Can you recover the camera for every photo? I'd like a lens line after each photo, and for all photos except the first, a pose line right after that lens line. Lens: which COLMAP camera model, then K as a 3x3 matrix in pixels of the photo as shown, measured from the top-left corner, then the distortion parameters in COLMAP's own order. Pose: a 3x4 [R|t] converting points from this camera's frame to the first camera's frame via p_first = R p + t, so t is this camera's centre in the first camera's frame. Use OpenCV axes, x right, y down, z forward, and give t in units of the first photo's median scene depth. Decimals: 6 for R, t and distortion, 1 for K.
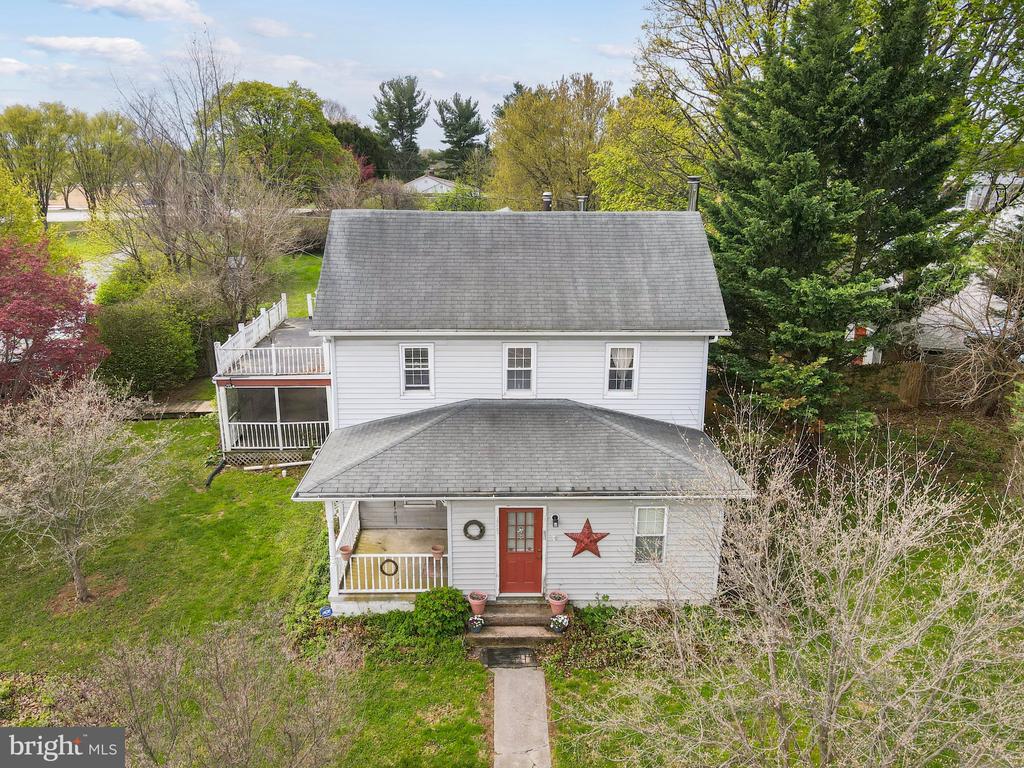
lens RADIAL K [[744.6, 0, 512.0], [0, 744.6, 384.0], [0, 0, 1]] dist [0.007831, 0.005005]
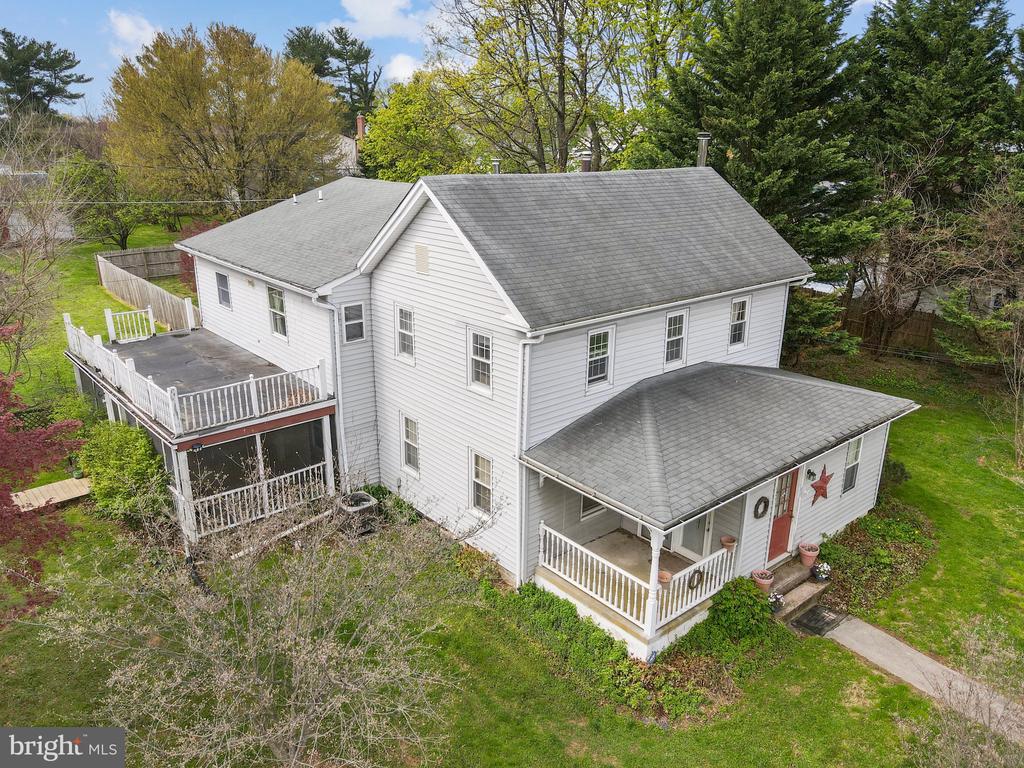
lens RADIAL K [[744.6, 0, 512.0], [0, 744.6, 384.0], [0, 0, 1]] dist [0.007831, 0.005005]
pose [[0.785939, -0.197438, 0.585933, -0.713006], [0.177581, 0.979800, 0.091959, -0.086768], [-0.592254, 0.031776, 0.805125, 0.369379]]
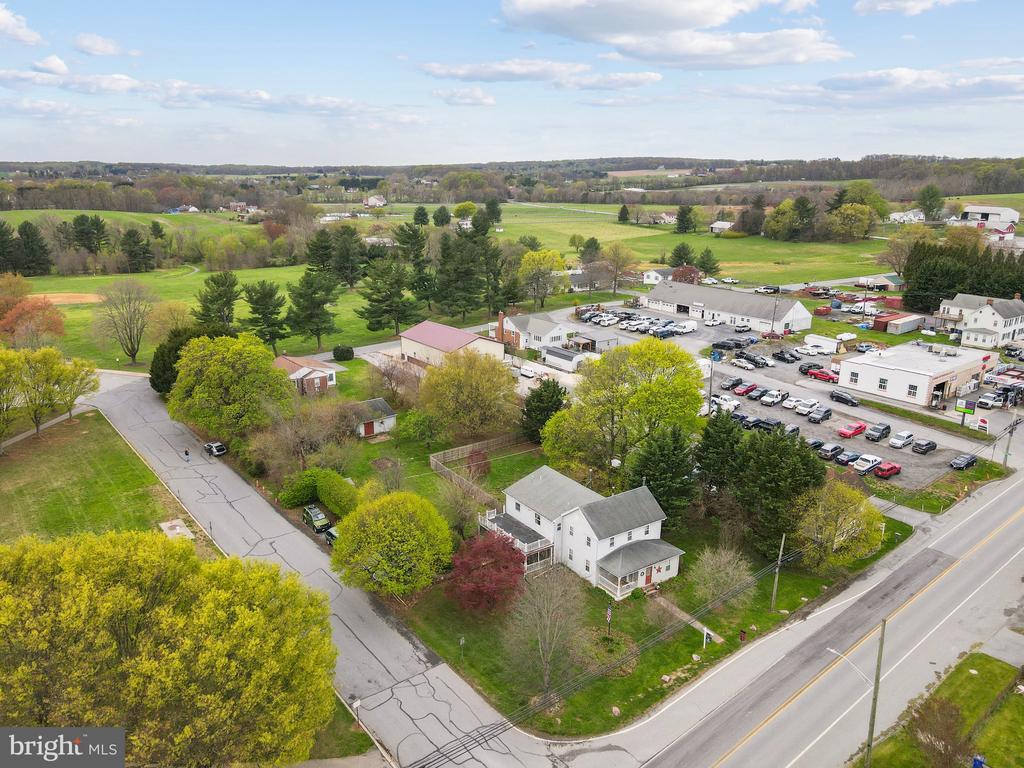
lens RADIAL K [[744.6, 0, 512.0], [0, 744.6, 384.0], [0, 0, 1]] dist [0.007831, 0.005005]
pose [[0.845402, -0.145002, 0.514073, -2.699848], [0.152800, 0.987878, 0.027364, -1.129786], [-0.511809, 0.055417, 0.857310, -2.451255]]
